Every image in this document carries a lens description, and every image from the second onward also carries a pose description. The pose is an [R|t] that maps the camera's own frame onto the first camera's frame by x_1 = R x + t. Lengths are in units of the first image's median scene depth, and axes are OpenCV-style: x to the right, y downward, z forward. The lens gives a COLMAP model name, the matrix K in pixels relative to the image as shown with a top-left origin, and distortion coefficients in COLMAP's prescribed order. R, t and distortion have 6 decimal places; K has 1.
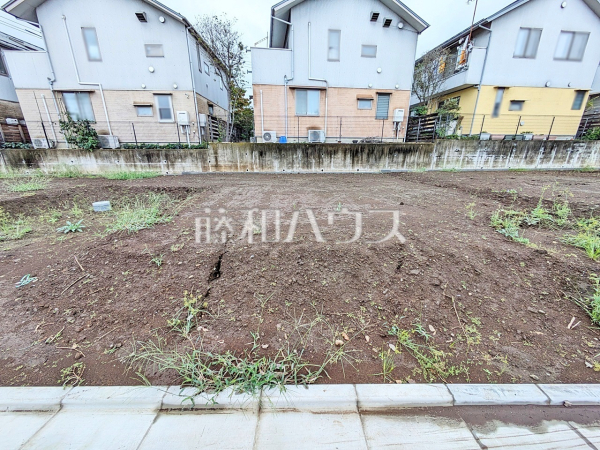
lens RADIAL K [[237.9, 0, 300.2], [0, 237.9, 223.8], [0, 0, 1]] dist [0.001310, 0.000285]
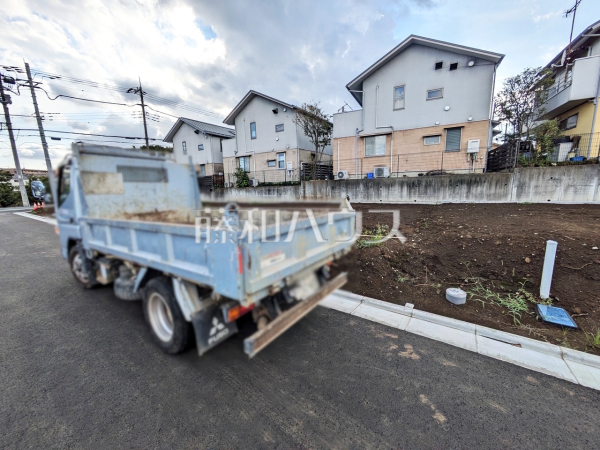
lens RADIAL K [[237.9, 0, 300.2], [0, 237.9, 223.8], [0, 0, 1]] dist [0.001310, 0.000285]
pose [[0.814479, 0.067669, -0.576234, 0.453500], [-0.145723, 0.985198, -0.090279, 0.044993], [0.561595, 0.157501, 0.812284, -0.134588]]
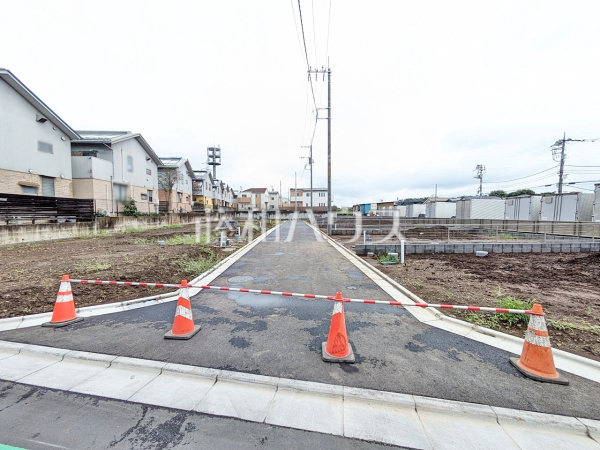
lens RADIAL K [[235.3, 0, 300.0], [0, 235.3, 225.0], [0, 0, 1]] dist [0.001603, 0.000264]
pose [[-0.007214, -0.049817, 0.998732, -2.555704], [0.299404, 0.952832, 0.049690, 0.027381], [-0.954099, 0.299383, 0.008042, -0.159366]]
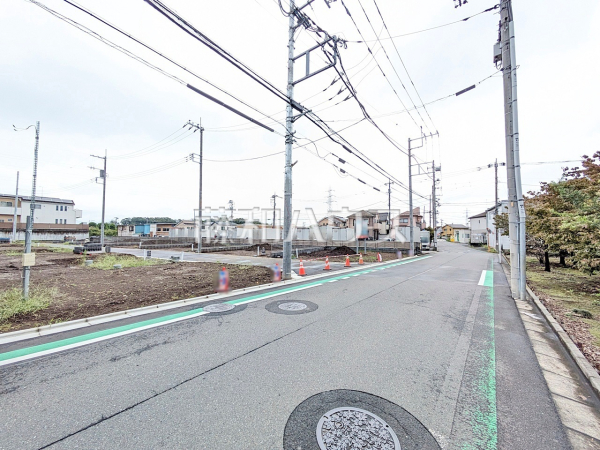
lens RADIAL K [[236.1, 0, 299.4], [0, 236.1, 225.0], [0, 0, 1]] dist [0.001942, 0.000387]
pose [[-0.875207, 0.010431, 0.483636, -2.693973], [0.133987, 0.965880, 0.221636, -0.330587], [-0.464823, 0.258779, -0.846743, 0.921681]]
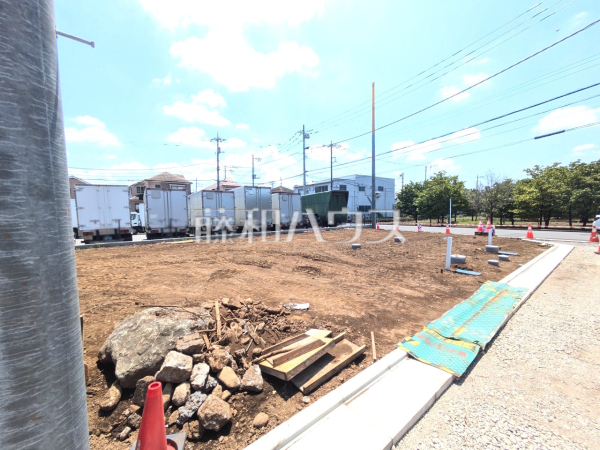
lens RADIAL K [[236.9, 0, 299.0], [0, 236.9, 223.1], [0, 0, 1]] dist [-0.006836, 0.000645]
pose [[-0.809421, 0.030820, -0.586420, -1.075805], [-0.167537, 0.944997, 0.280913, 0.080664], [0.562823, 0.325624, -0.759737, -0.224584]]
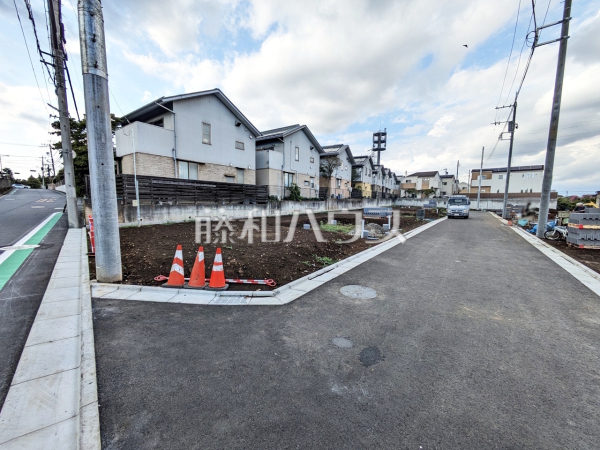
lens RADIAL K [[235.3, 0, 300.0], [0, 235.3, 225.0], [0, 0, 1]] dist [0.001603, 0.000264]
pose [[0.611320, -0.075714, 0.787753, -2.359814], [0.219741, 0.972510, -0.077054, 0.038650], [-0.760264, 0.220206, 0.611152, -0.166507]]
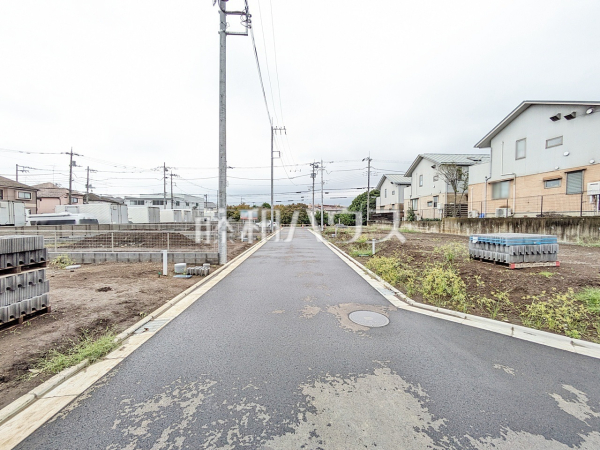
lens RADIAL K [[236.4, 0, 300.0], [0, 236.4, 225.0], [0, 0, 1]] dist [0.001909, 0.000844]
pose [[0.006371, 0.022492, -0.999727, 1.461692], [-0.301349, 0.953314, 0.019527, 0.017818], [0.953493, 0.301143, 0.012851, -0.089291]]
